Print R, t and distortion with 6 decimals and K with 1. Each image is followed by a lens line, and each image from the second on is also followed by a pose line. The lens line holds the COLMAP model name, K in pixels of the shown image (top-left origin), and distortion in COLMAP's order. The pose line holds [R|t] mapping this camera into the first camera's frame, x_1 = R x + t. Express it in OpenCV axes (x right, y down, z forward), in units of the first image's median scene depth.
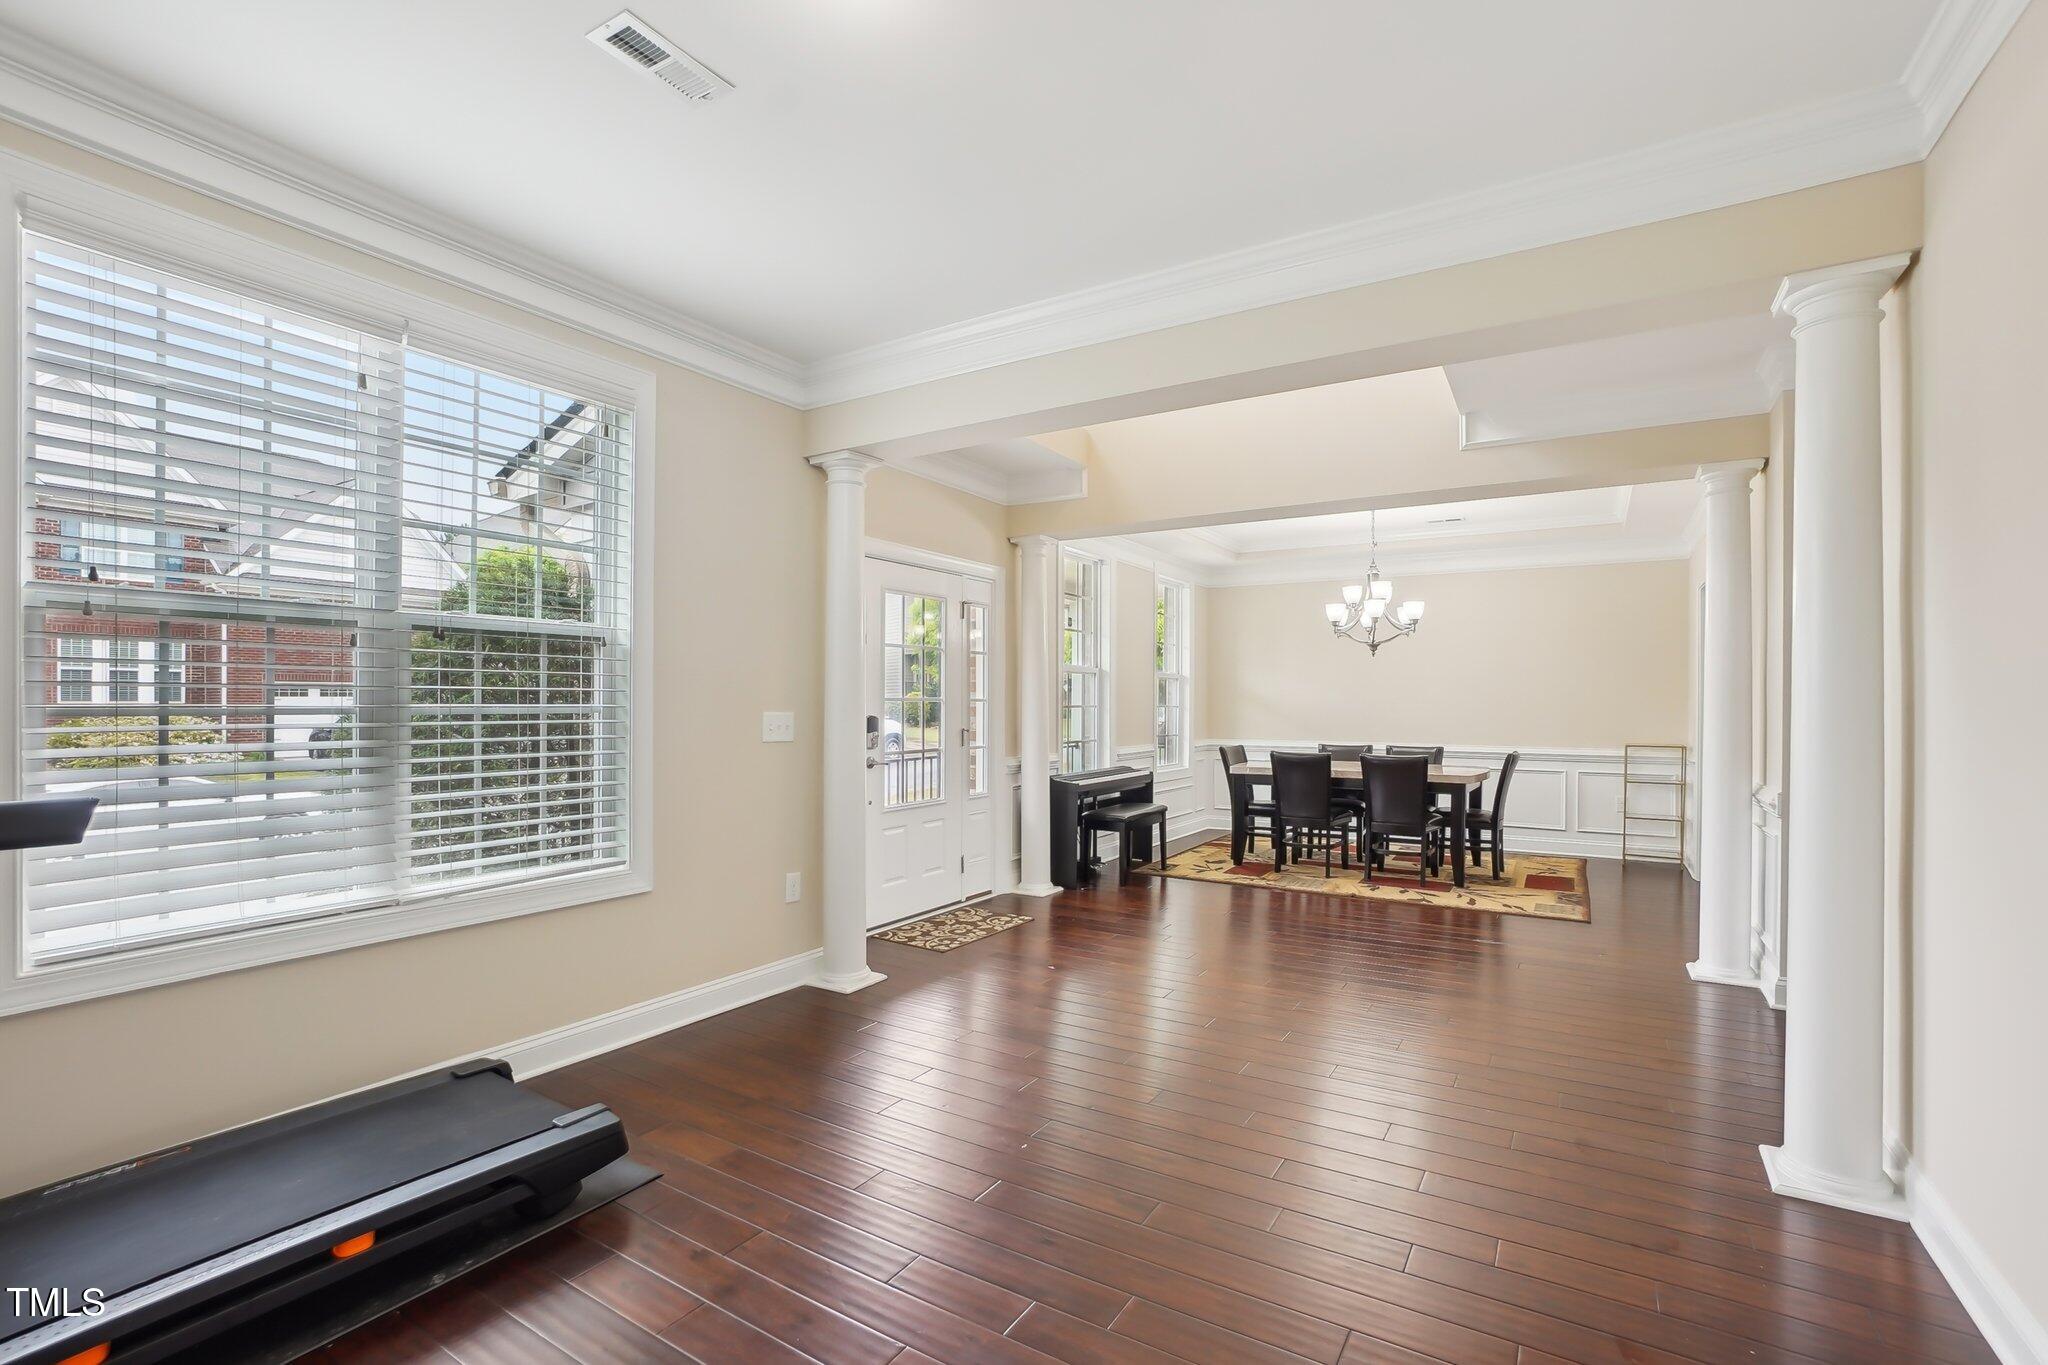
lens RADIAL K [[925.0, 0, 1050.7], [0, 925.0, 718.6], [0, 0, 1]] dist [-0.061742, 0.019809]
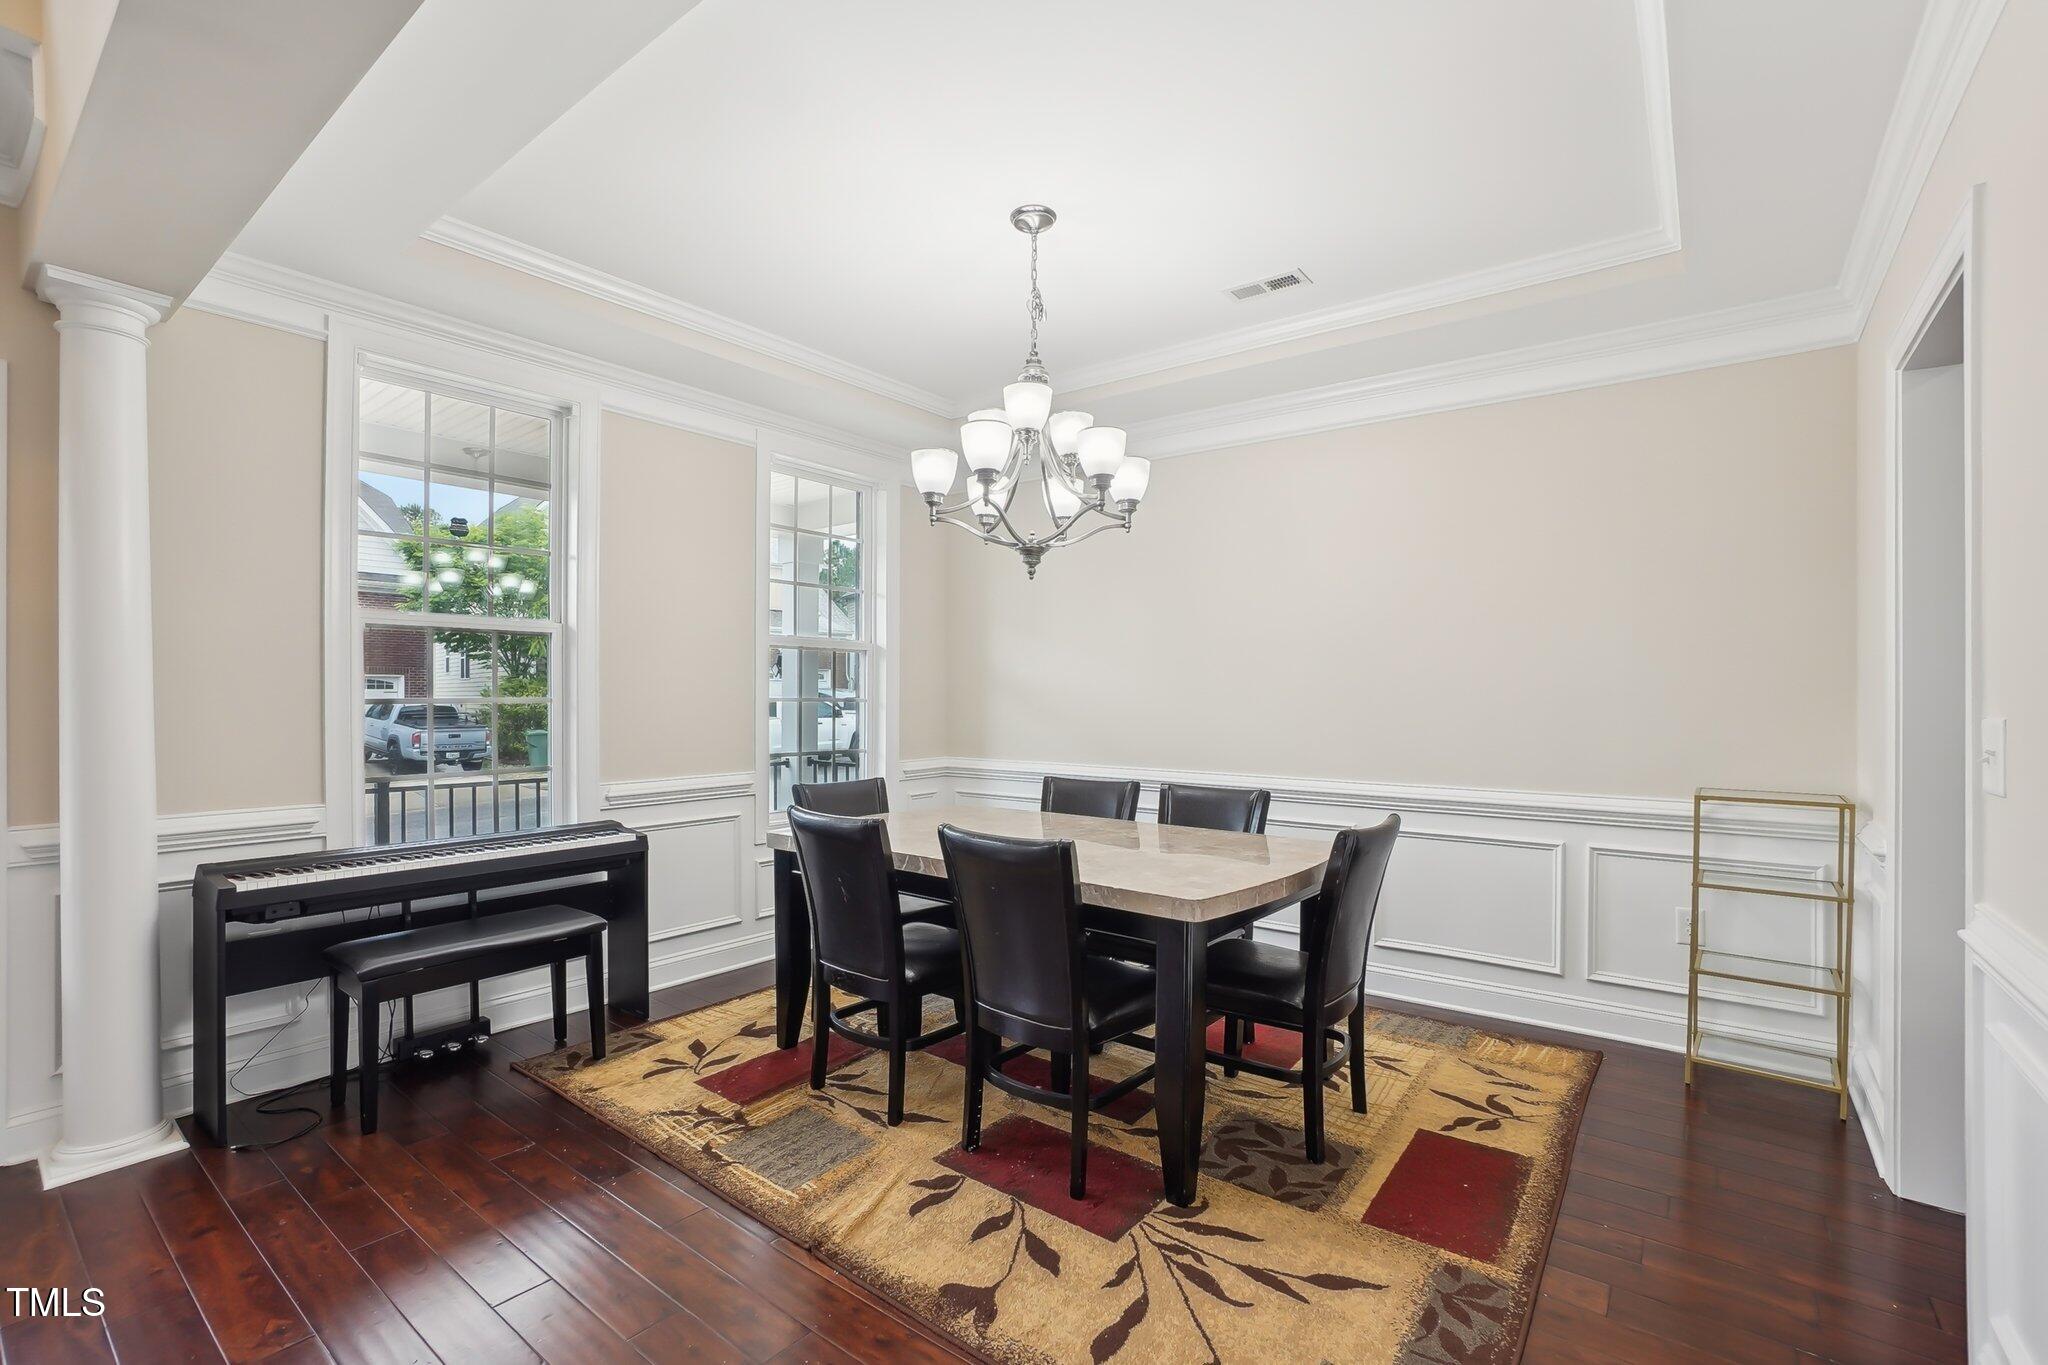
lens RADIAL K [[925.0, 0, 1053.9], [0, 925.0, 707.5], [0, 0, 1]] dist [-0.061742, 0.019809]
pose [[0.996013, 0.000681, -0.089204, 0.482402], [-0.001034, 0.999992, -0.003912, -0.009943], [0.089201, 0.003989, 0.996006, 0.715344]]
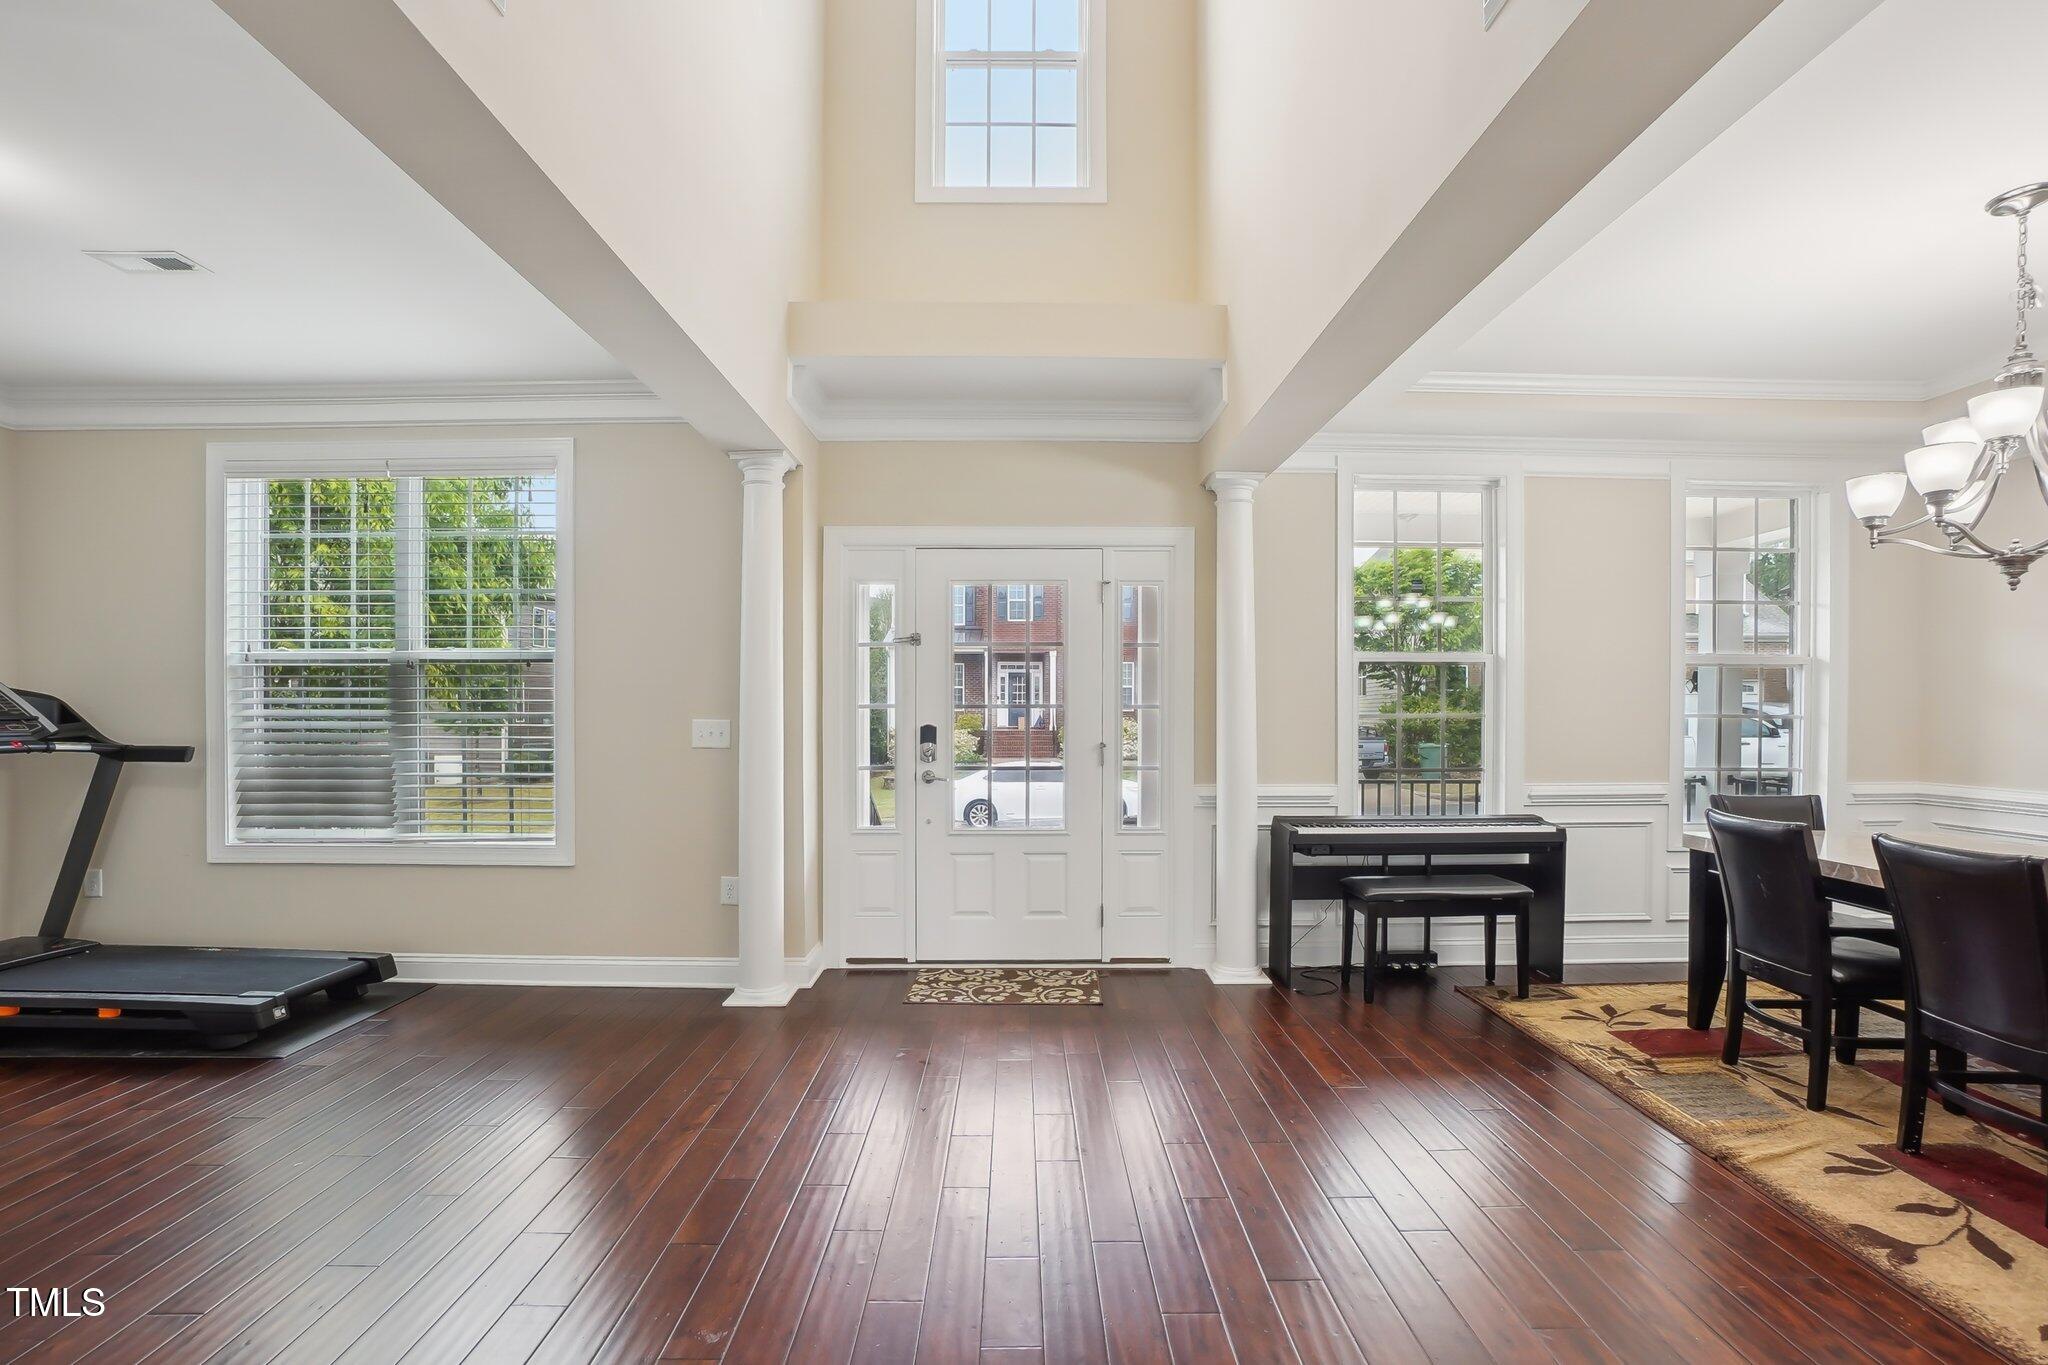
lens RADIAL K [[925.0, 0, 998.7], [0, 925.0, 720.6], [0, 0, 1]] dist [-0.061742, 0.019809]
pose [[0.511341, 0.007280, -0.859347, 0.548537], [-0.013098, 0.999914, 0.000677, -0.007805], [0.859278, 0.010909, 0.511392, 0.532872]]
